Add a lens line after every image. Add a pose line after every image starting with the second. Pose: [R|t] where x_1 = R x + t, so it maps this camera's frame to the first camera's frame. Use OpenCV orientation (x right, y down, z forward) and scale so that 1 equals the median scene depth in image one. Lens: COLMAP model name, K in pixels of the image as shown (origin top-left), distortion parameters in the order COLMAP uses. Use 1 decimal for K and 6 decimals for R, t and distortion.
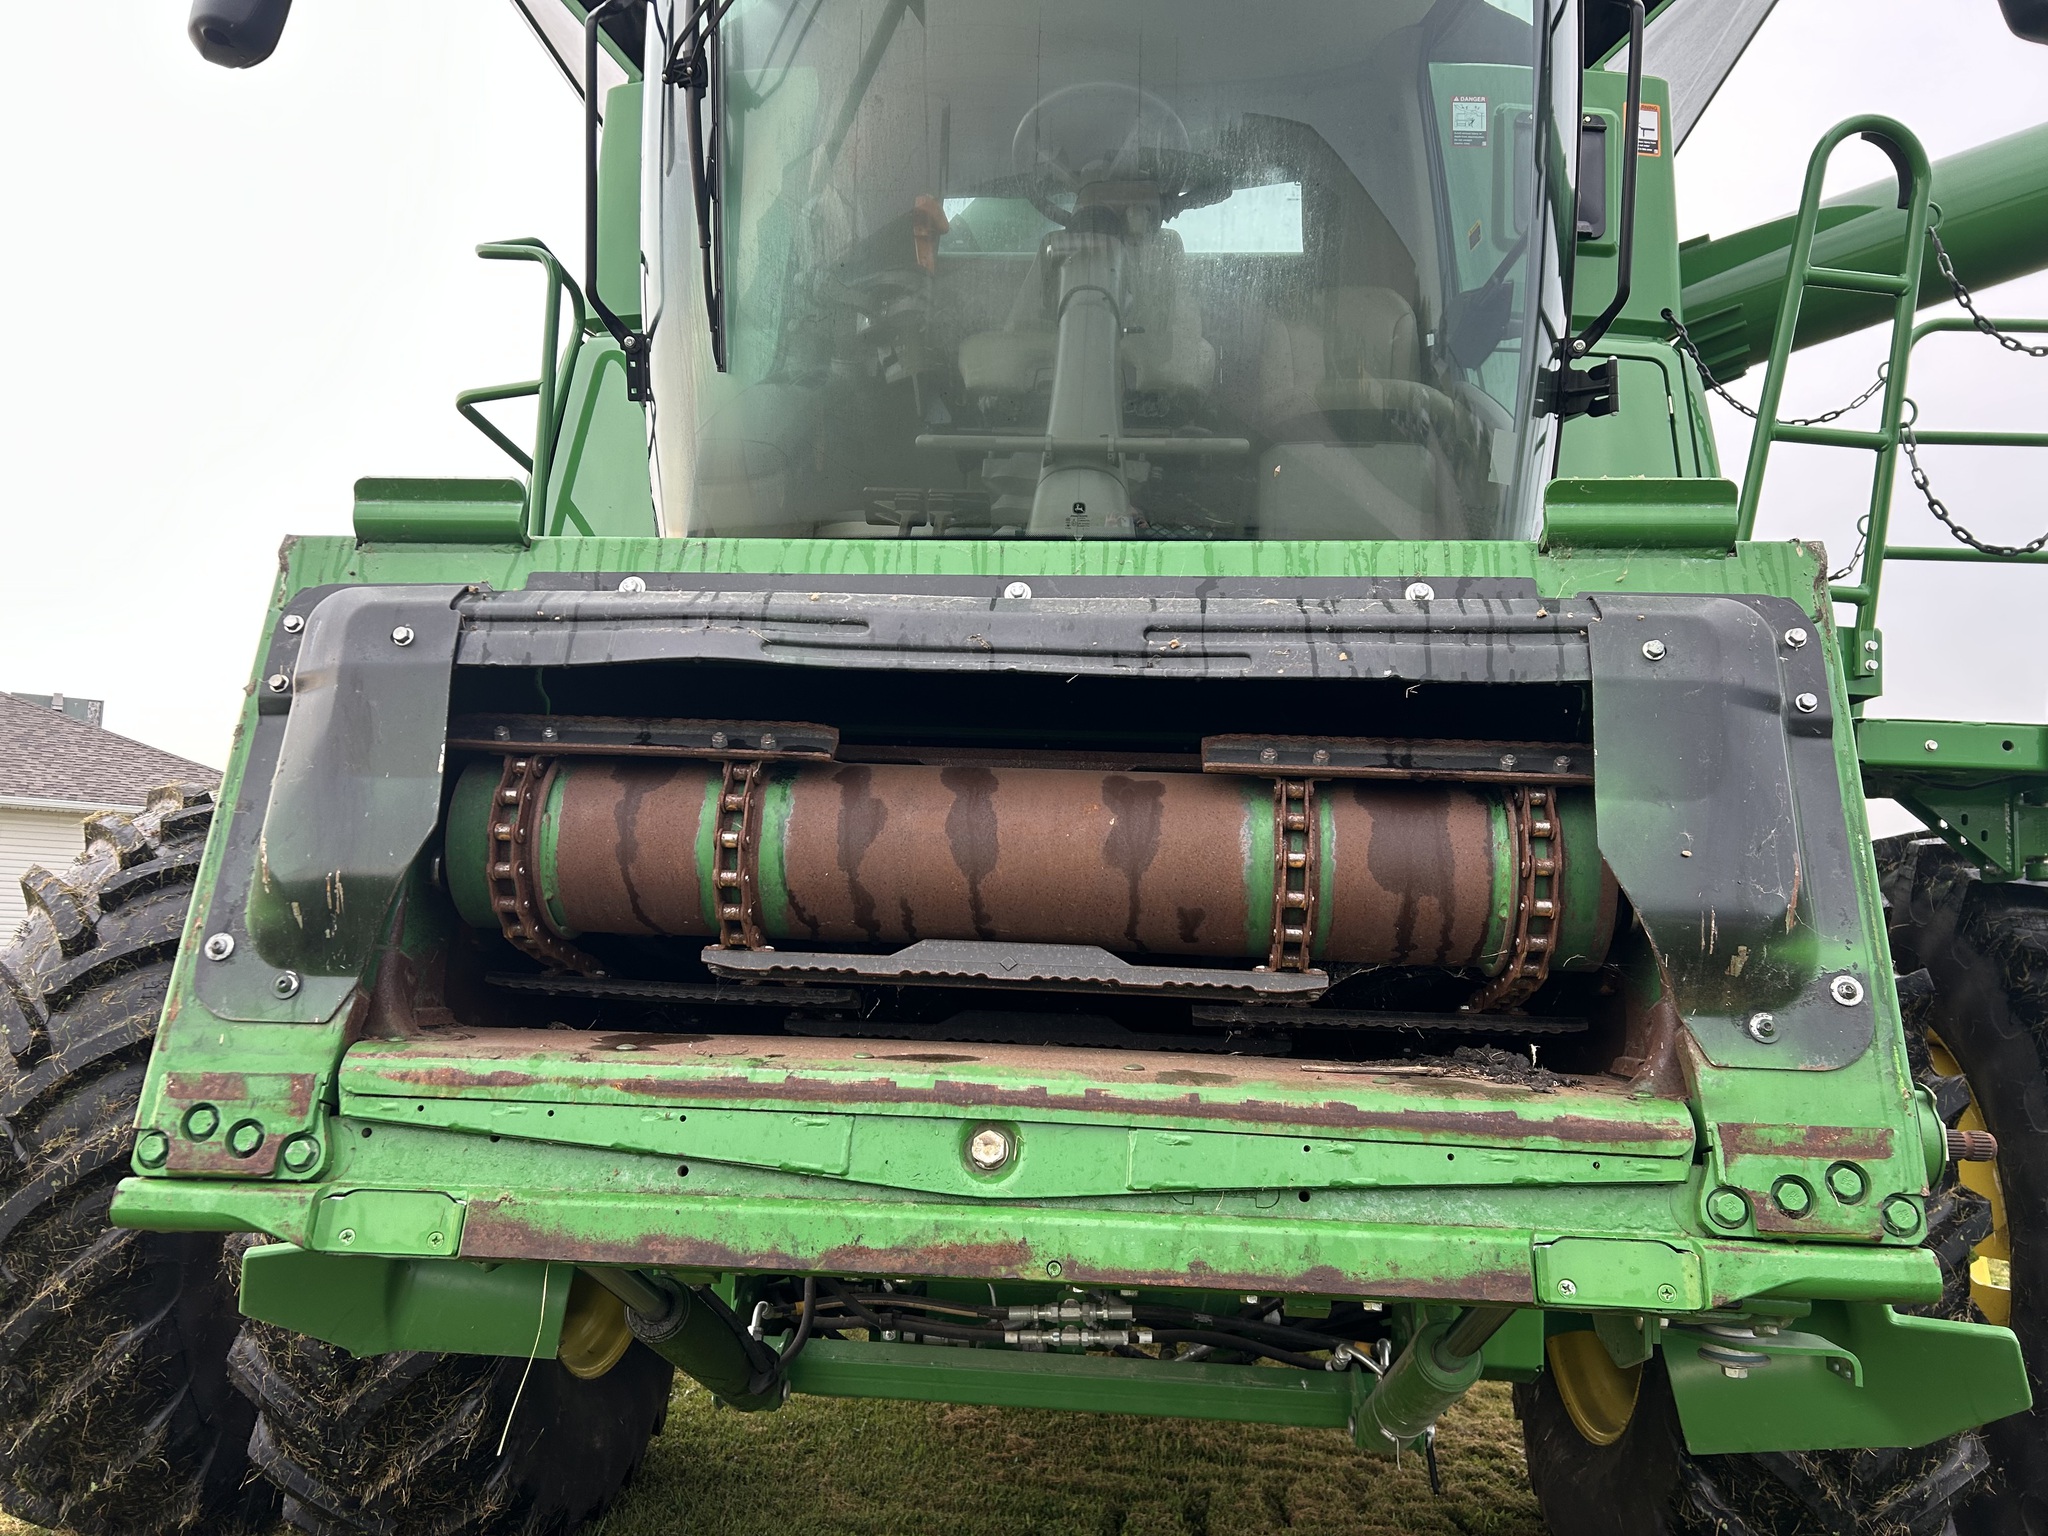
lens RADIAL K [[1541.6, 0, 1020.1], [0, 1541.6, 795.3], [0, 0, 1]] dist [0.046960, -0.046525]
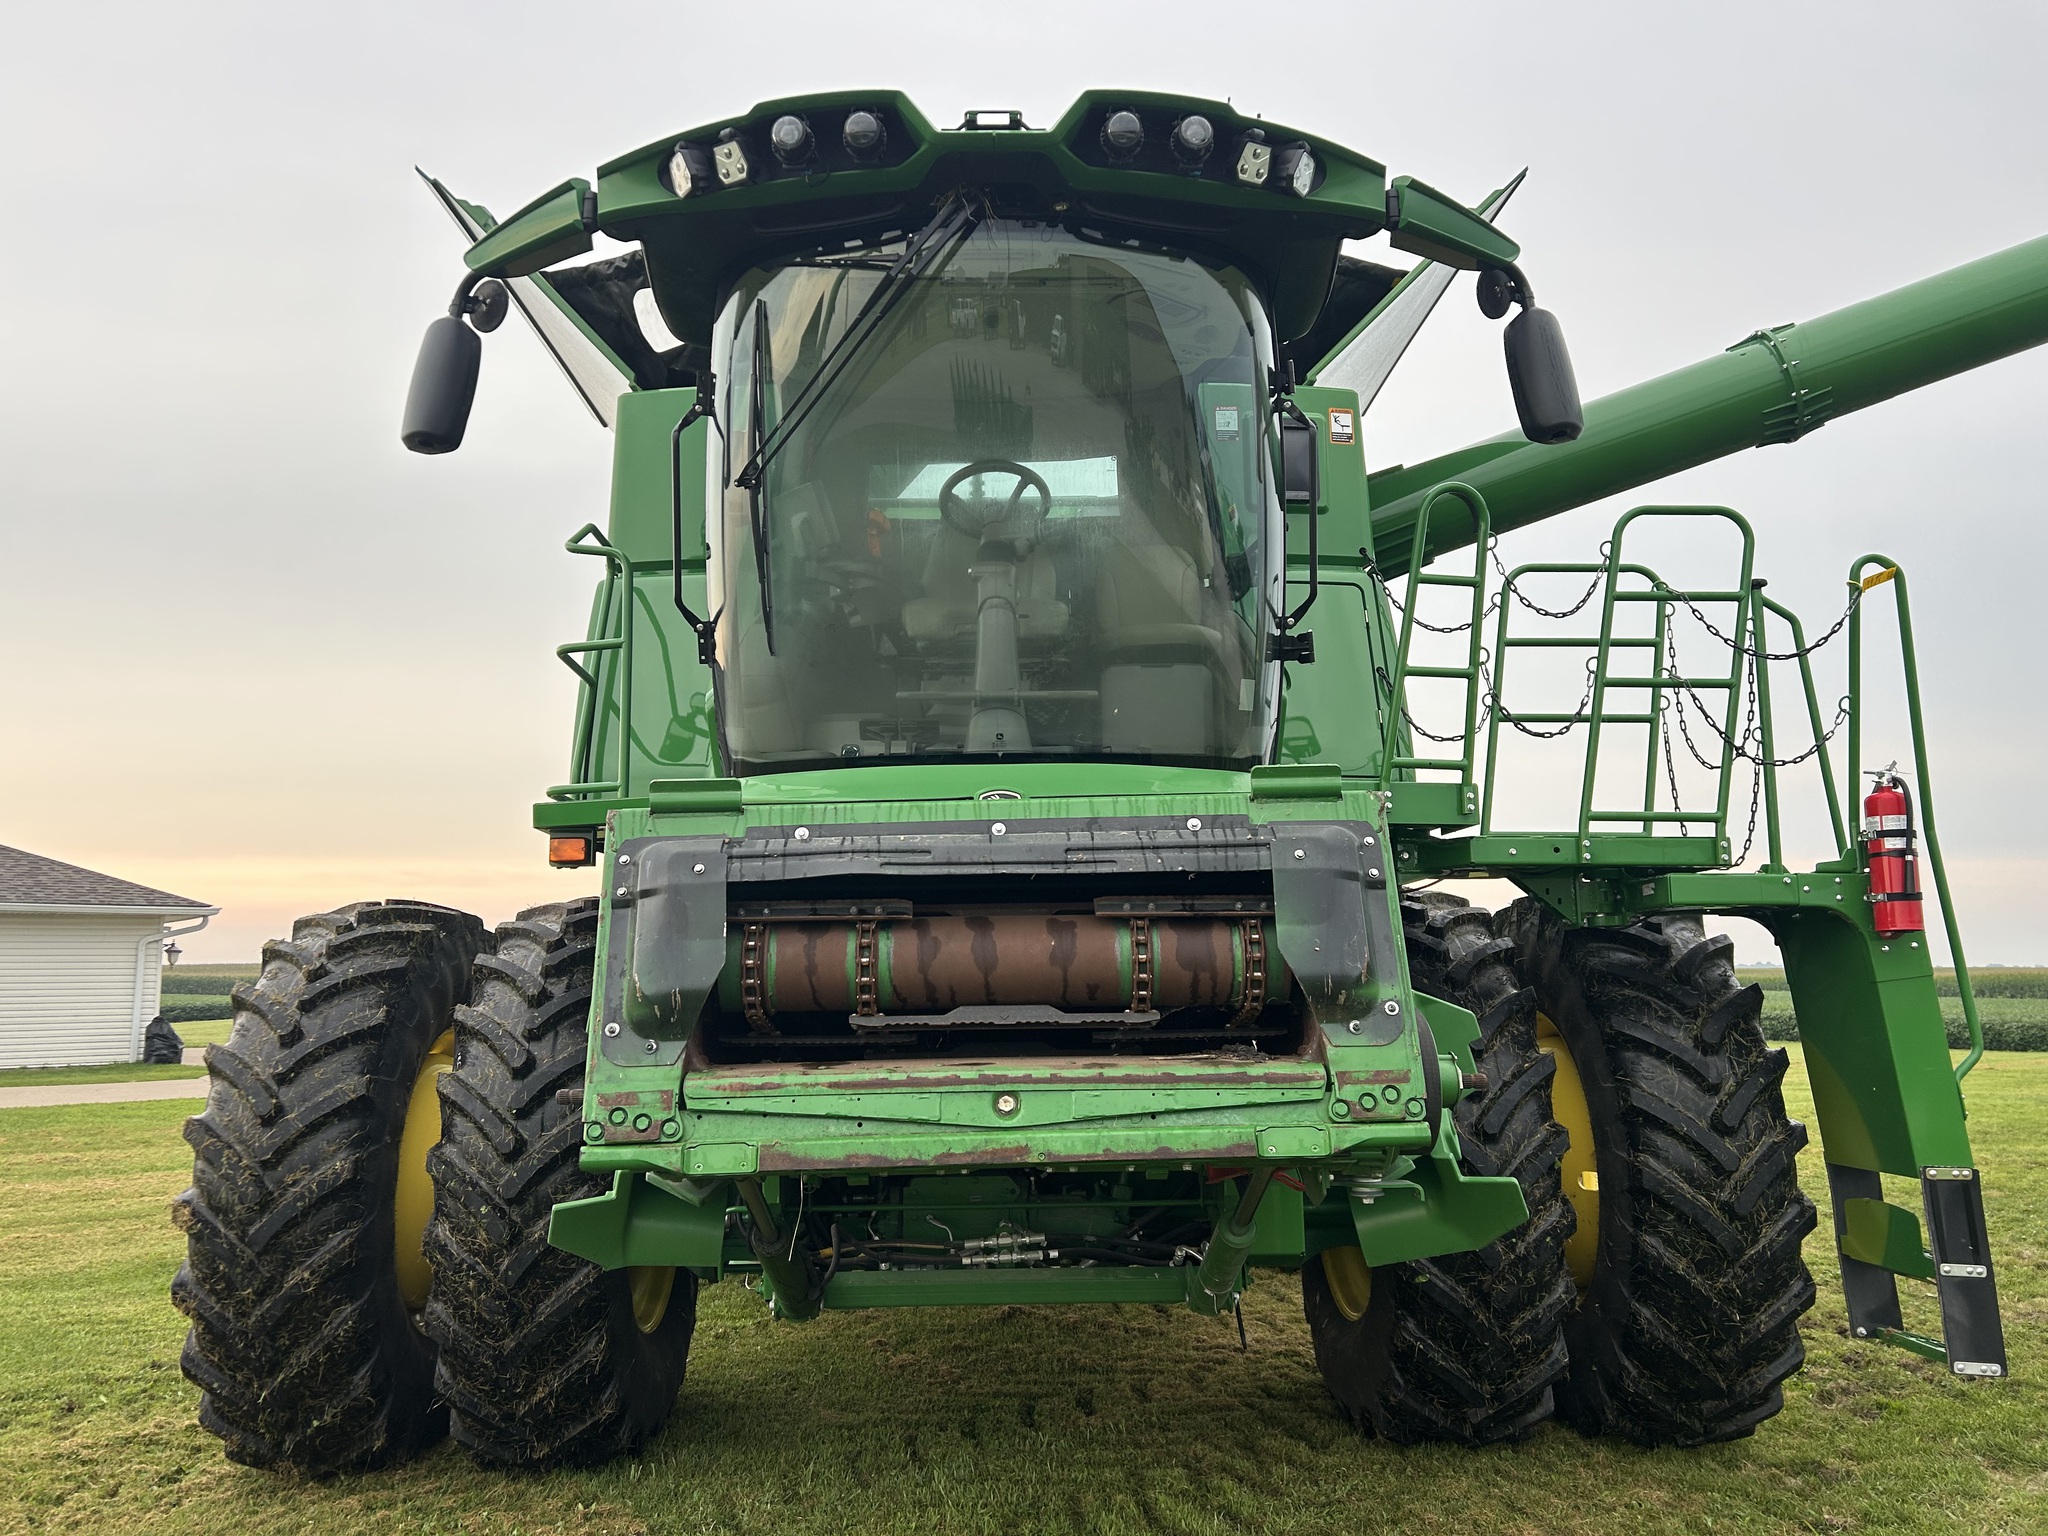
lens RADIAL K [[1541.6, 0, 1017.2], [0, 1541.6, 772.3], [0, 0, 1]] dist [0.046960, -0.046525]
pose [[0.993174, -0.037423, 0.110473, -0.121970], [0.041929, 0.998369, -0.038756, -0.078785], [-0.108842, 0.043124, 0.993123, -0.618087]]
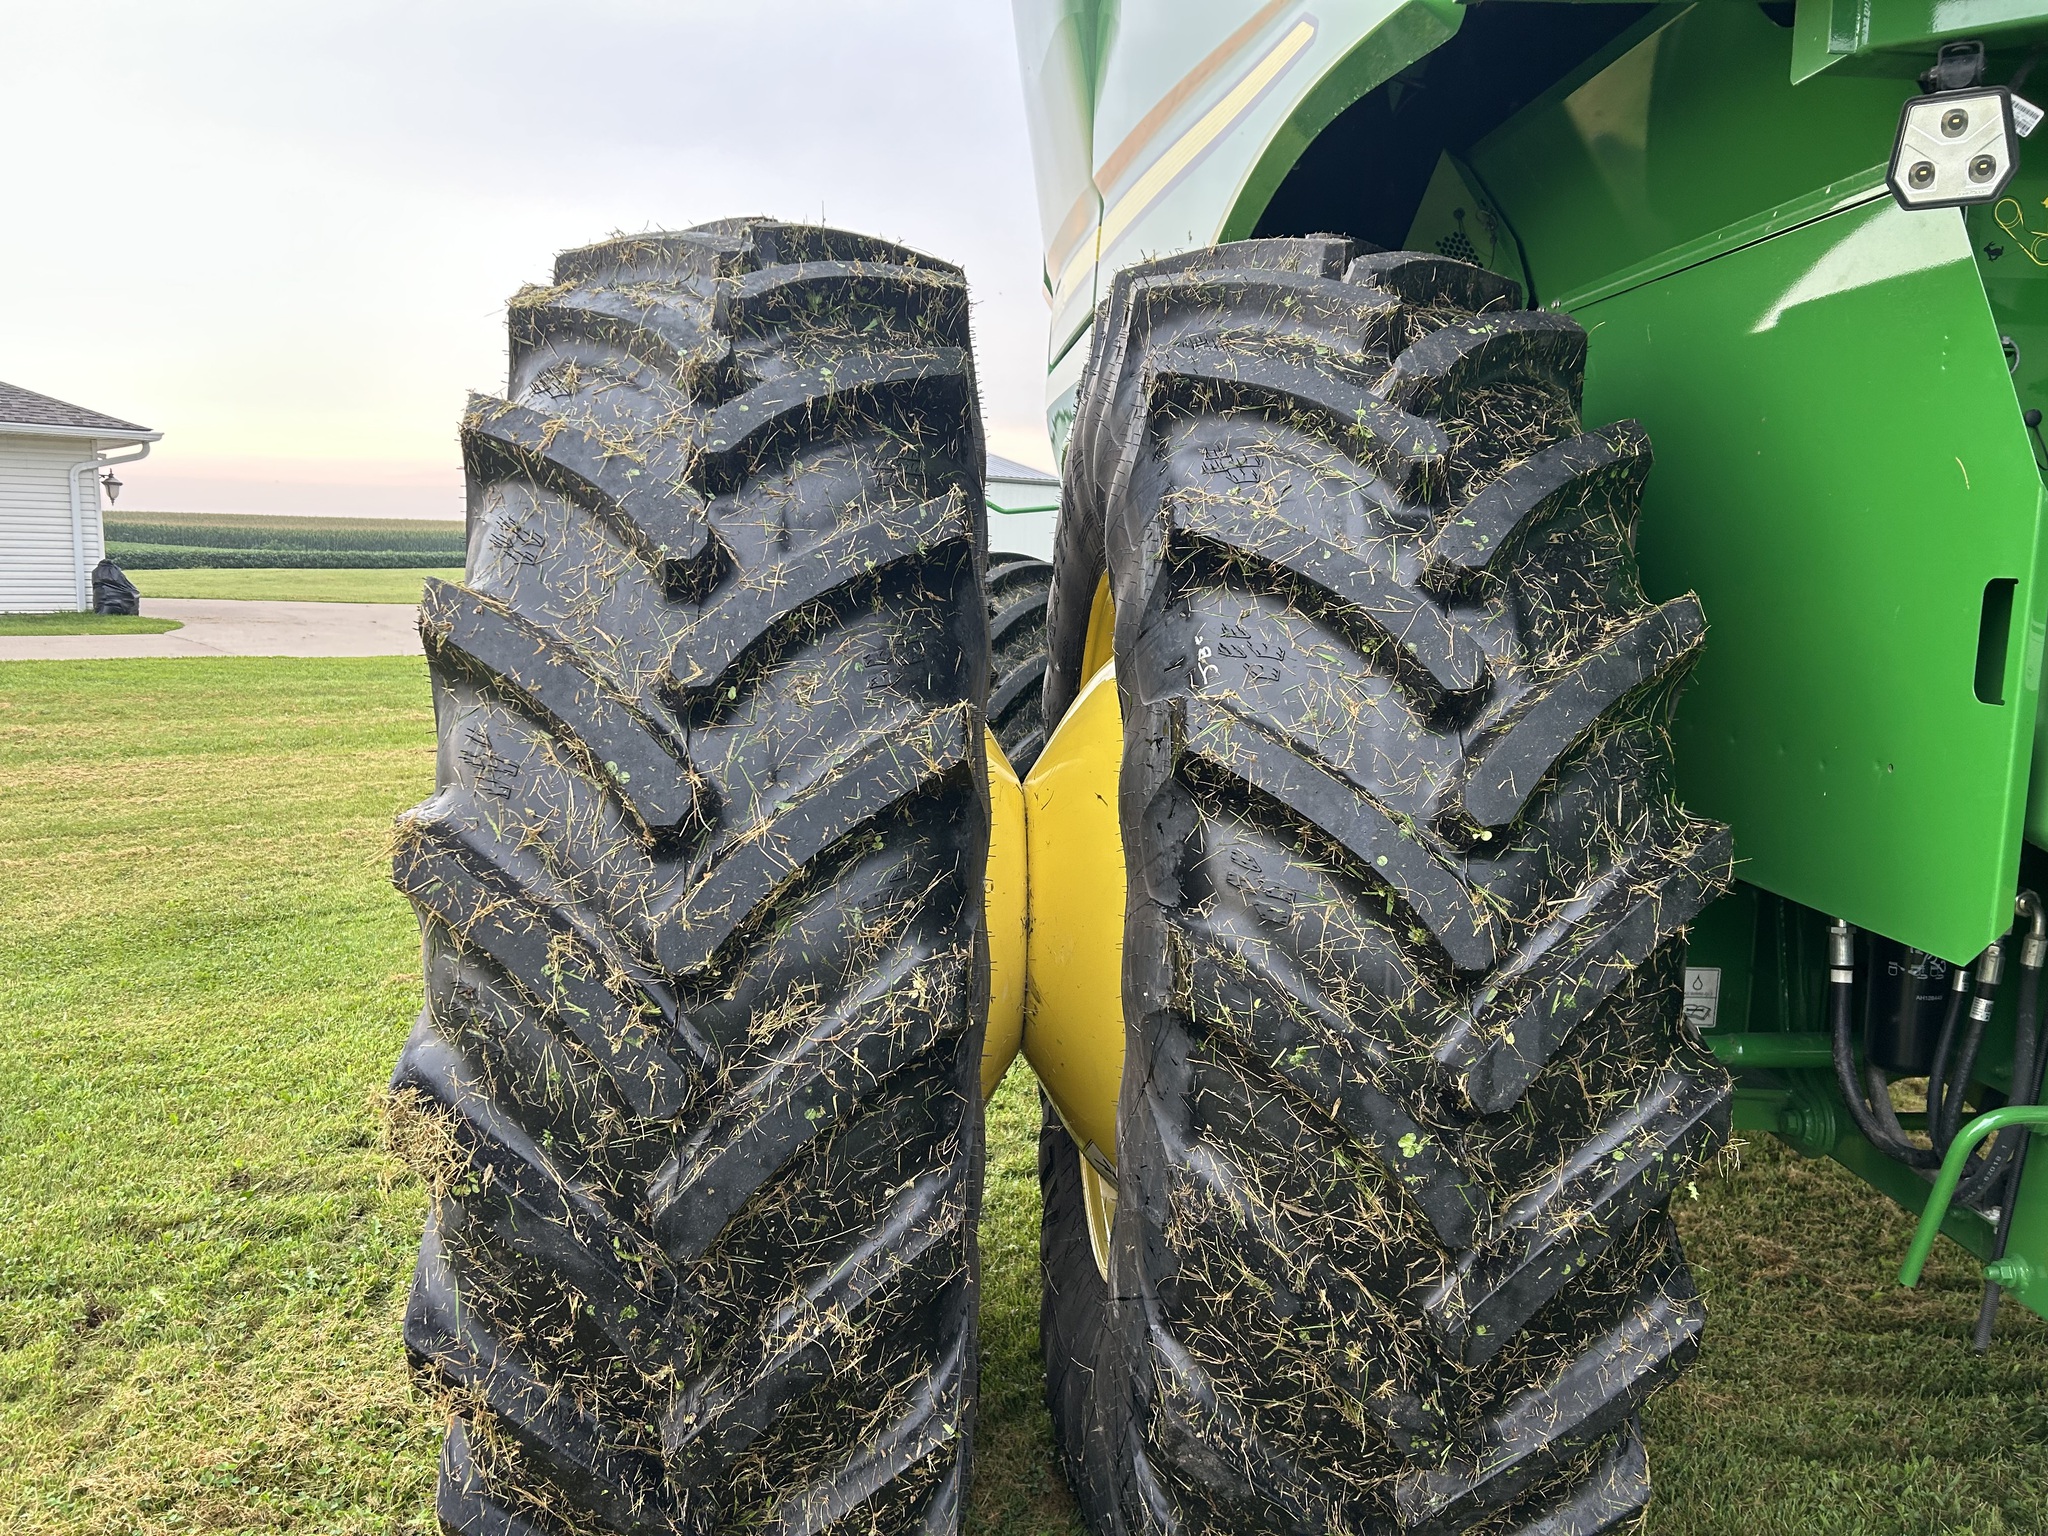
lens RADIAL K [[1541.6, 0, 1016.2], [0, 1541.6, 776.0], [0, 0, 1]] dist [0.046960, -0.046525]
pose [[0.990565, -0.041449, 0.130622, -0.729673], [0.009902, 0.972319, 0.233446, 0.065297], [-0.136682, -0.229951, 0.963556, 0.705098]]
